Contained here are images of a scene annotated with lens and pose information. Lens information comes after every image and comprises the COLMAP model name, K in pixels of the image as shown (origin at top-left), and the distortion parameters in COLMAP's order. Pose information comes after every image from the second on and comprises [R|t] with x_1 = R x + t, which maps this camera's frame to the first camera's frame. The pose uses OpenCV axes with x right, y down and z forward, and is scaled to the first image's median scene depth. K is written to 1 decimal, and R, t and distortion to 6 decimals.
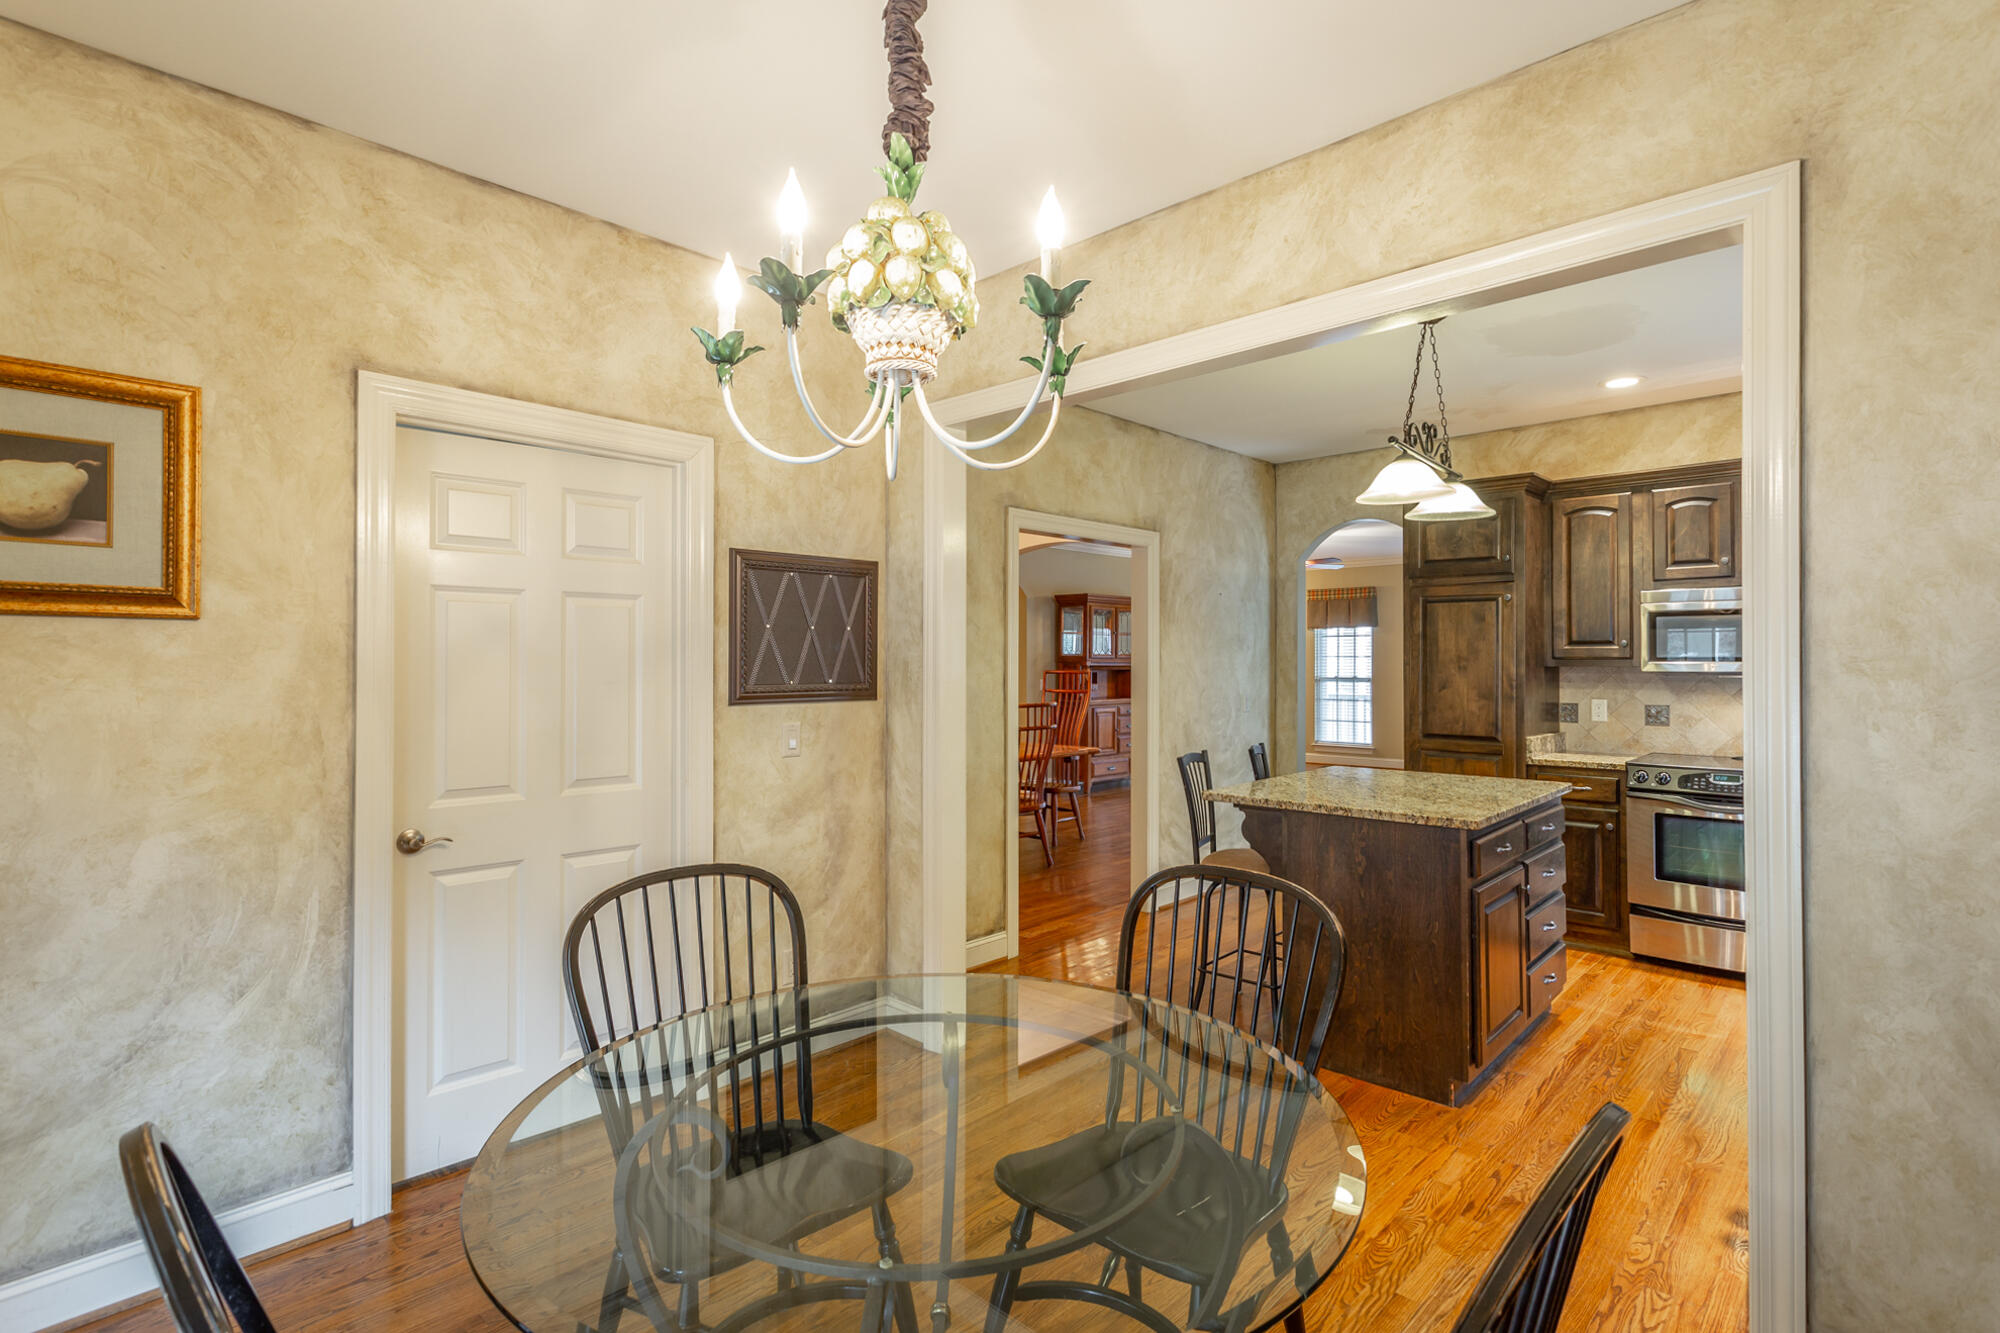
lens RADIAL K [[955.2, 0, 989.8], [0, 955.2, 659.3], [0, 0, 1]] dist [-0.001102, 0.001639]
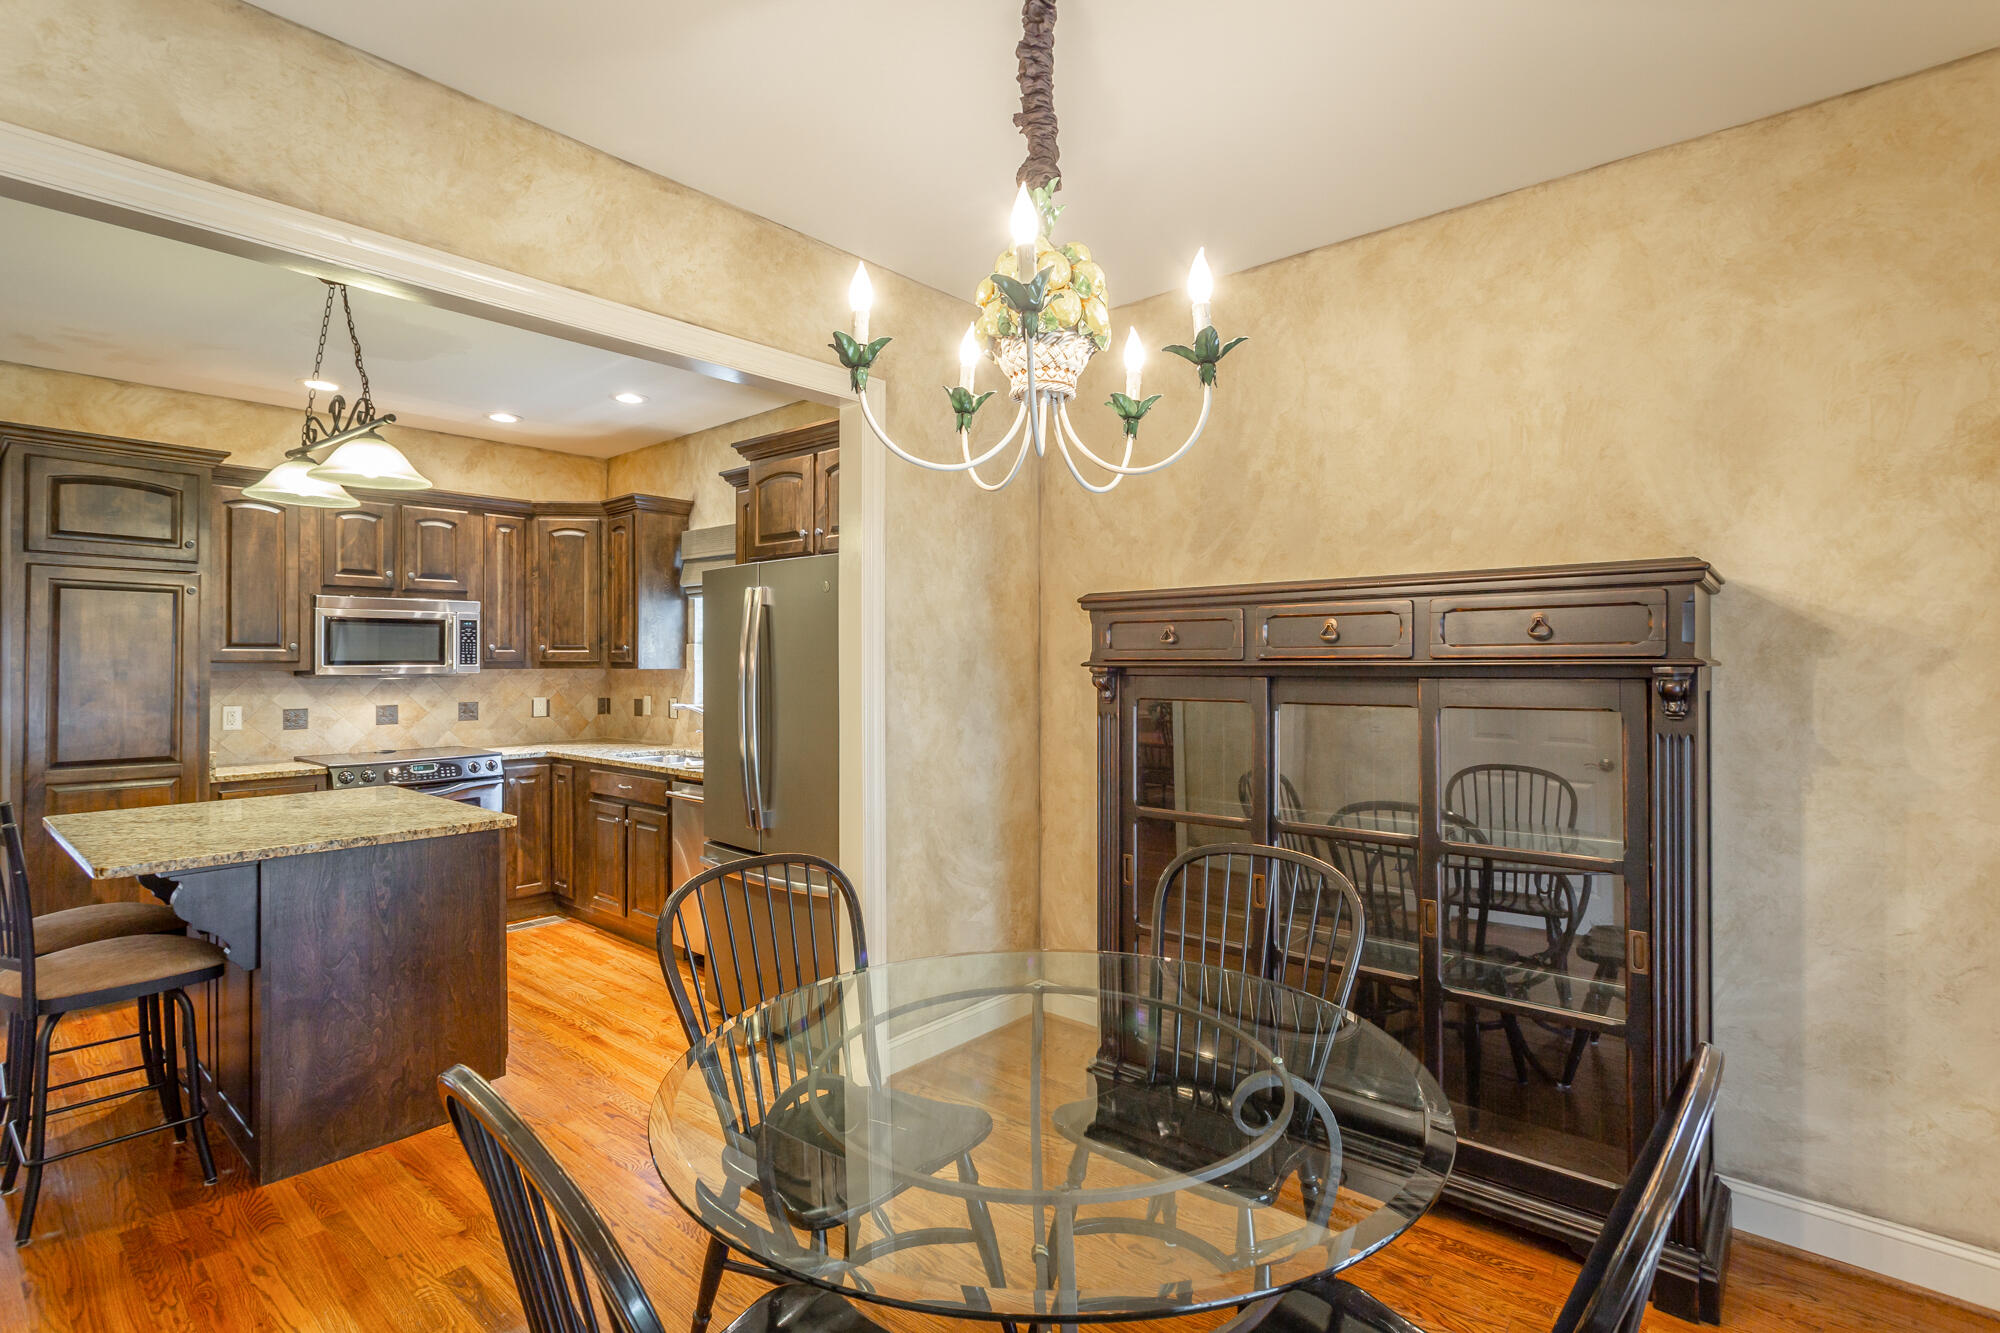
lens RADIAL K [[955.2, 0, 1000.5], [0, 955.2, 656.8], [0, 0, 1]] dist [-0.001102, 0.001639]
pose [[-0.049635, 0.007111, 0.998742, -0.346776], [0.000937, 0.999975, -0.007074, 0.001231], [-0.998767, 0.000585, -0.049640, 0.325962]]
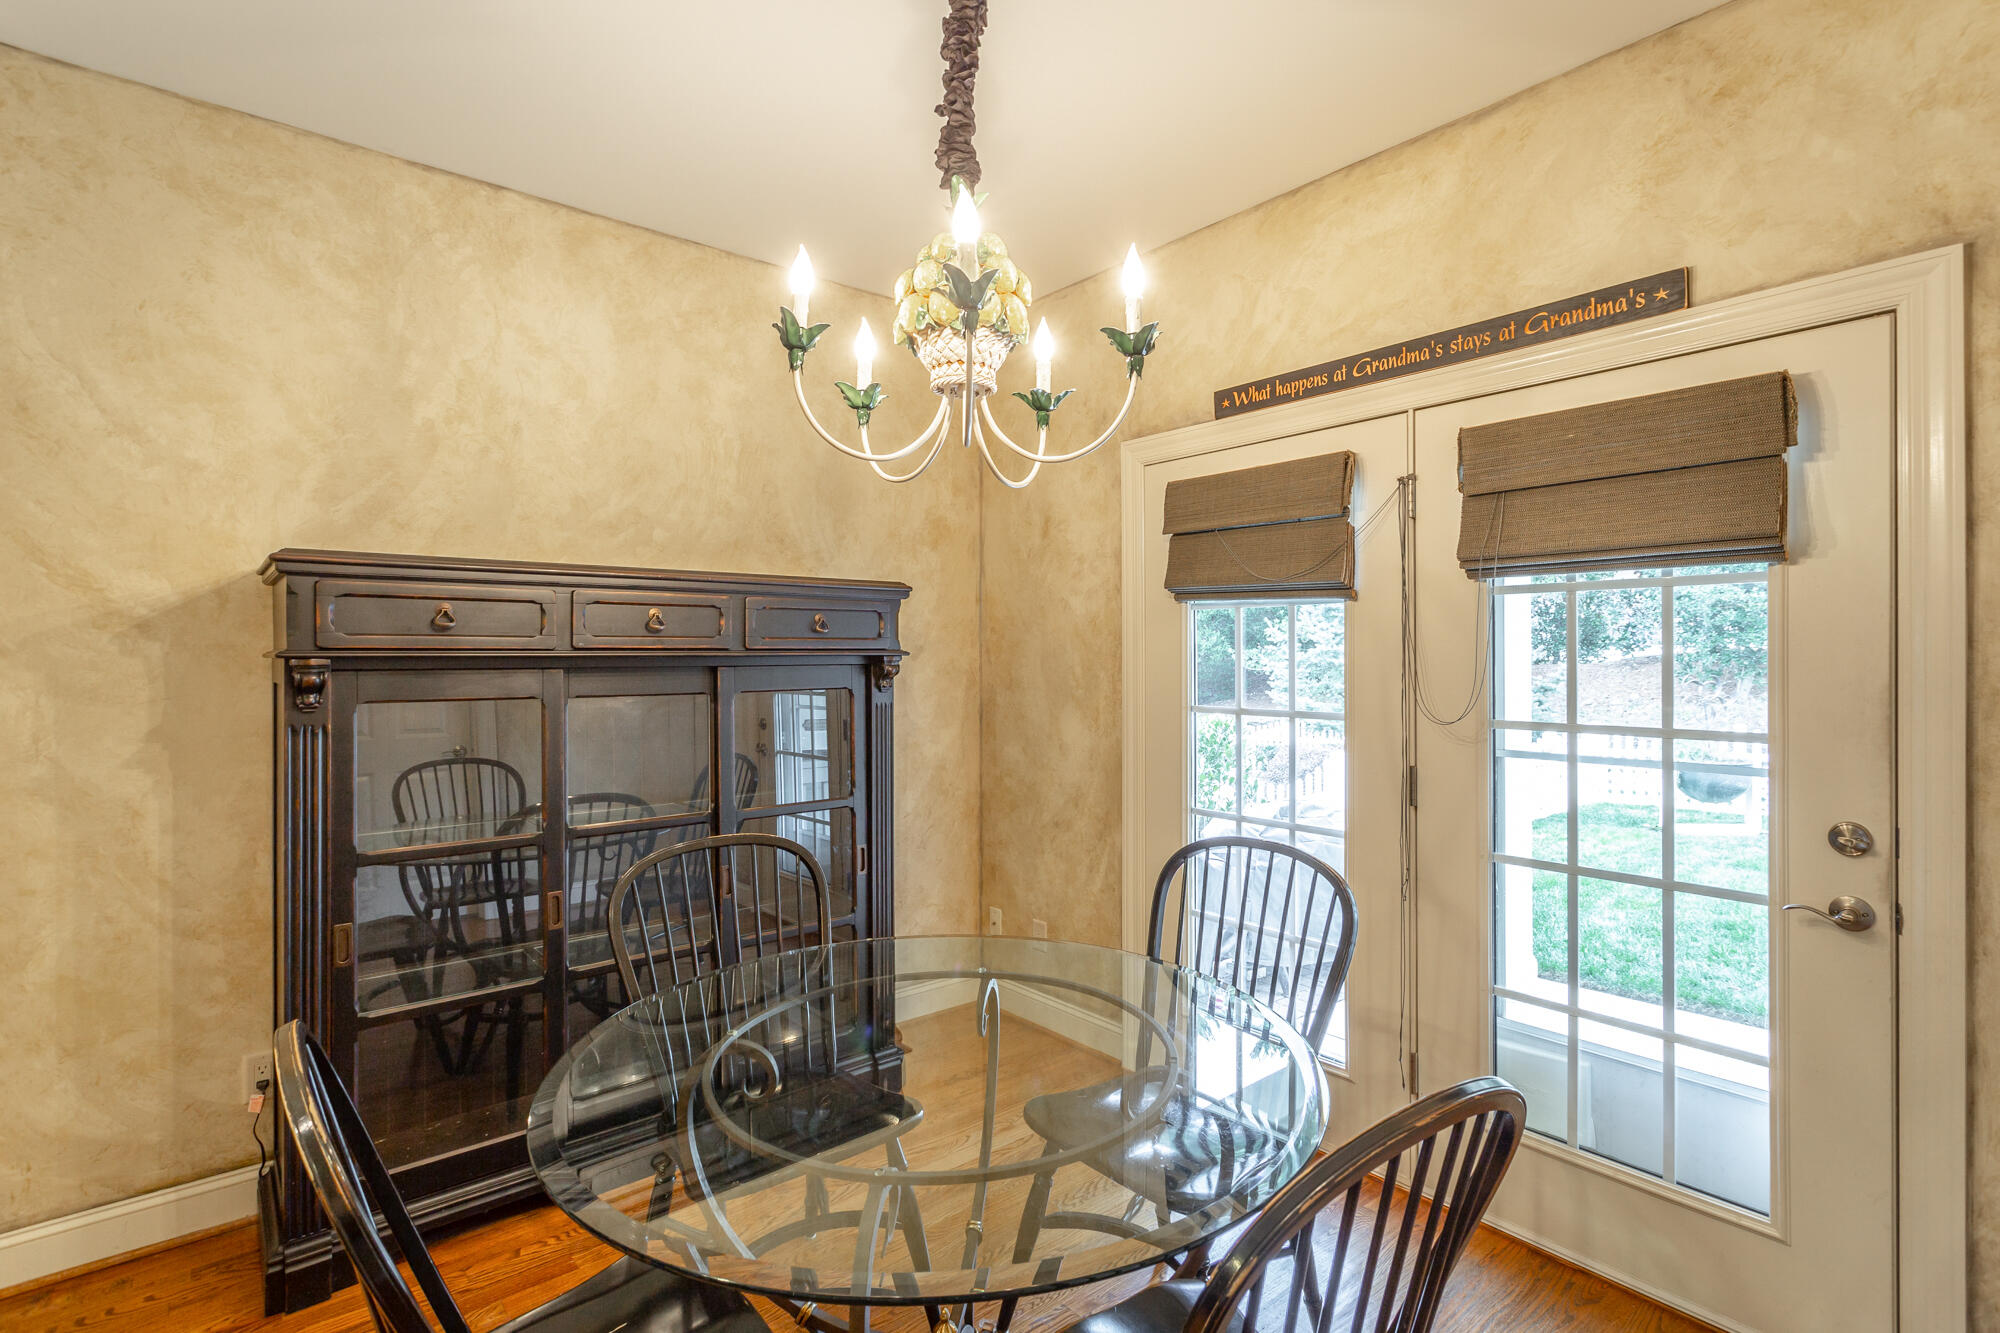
lens RADIAL K [[955.2, 0, 991.2], [0, 955.2, 658.8], [0, 0, 1]] dist [-0.001102, 0.001639]
pose [[-0.993737, 0.001213, 0.111739, -0.068095], [0.001795, 0.999985, 0.005111, 0.001695], [-0.111731, 0.005279, -0.993724, 0.620347]]
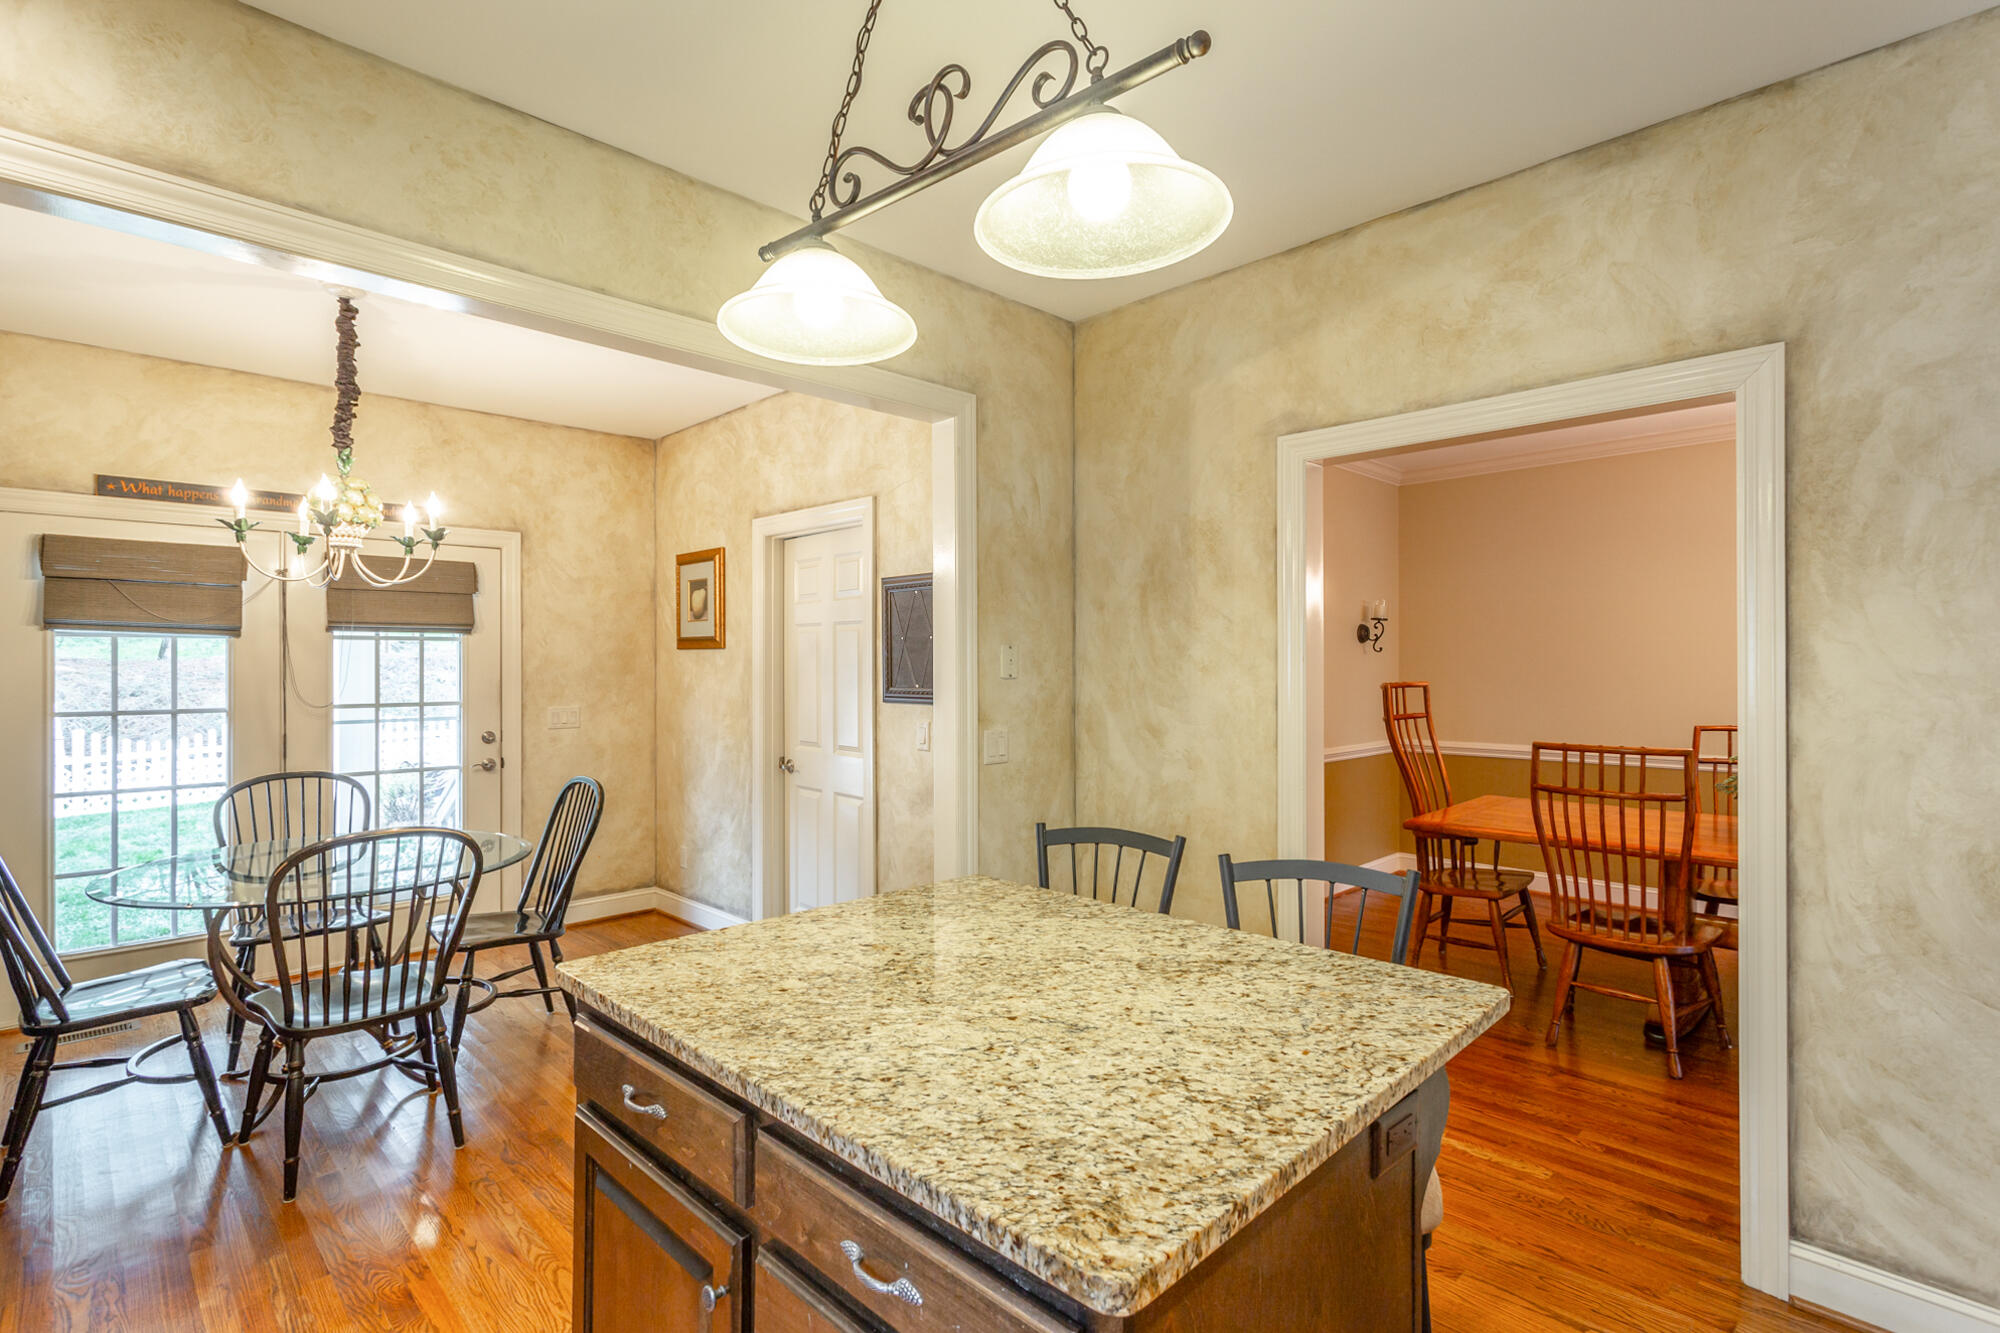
lens RADIAL K [[955.2, 0, 1004.6], [0, 955.2, 644.9], [0, 0, 1]] dist [-0.001102, 0.001639]
pose [[-0.021591, -0.020068, -0.999565, 0.656591], [0.003690, 0.999790, -0.020152, -0.001372], [0.999760, -0.004124, -0.021513, 0.787960]]
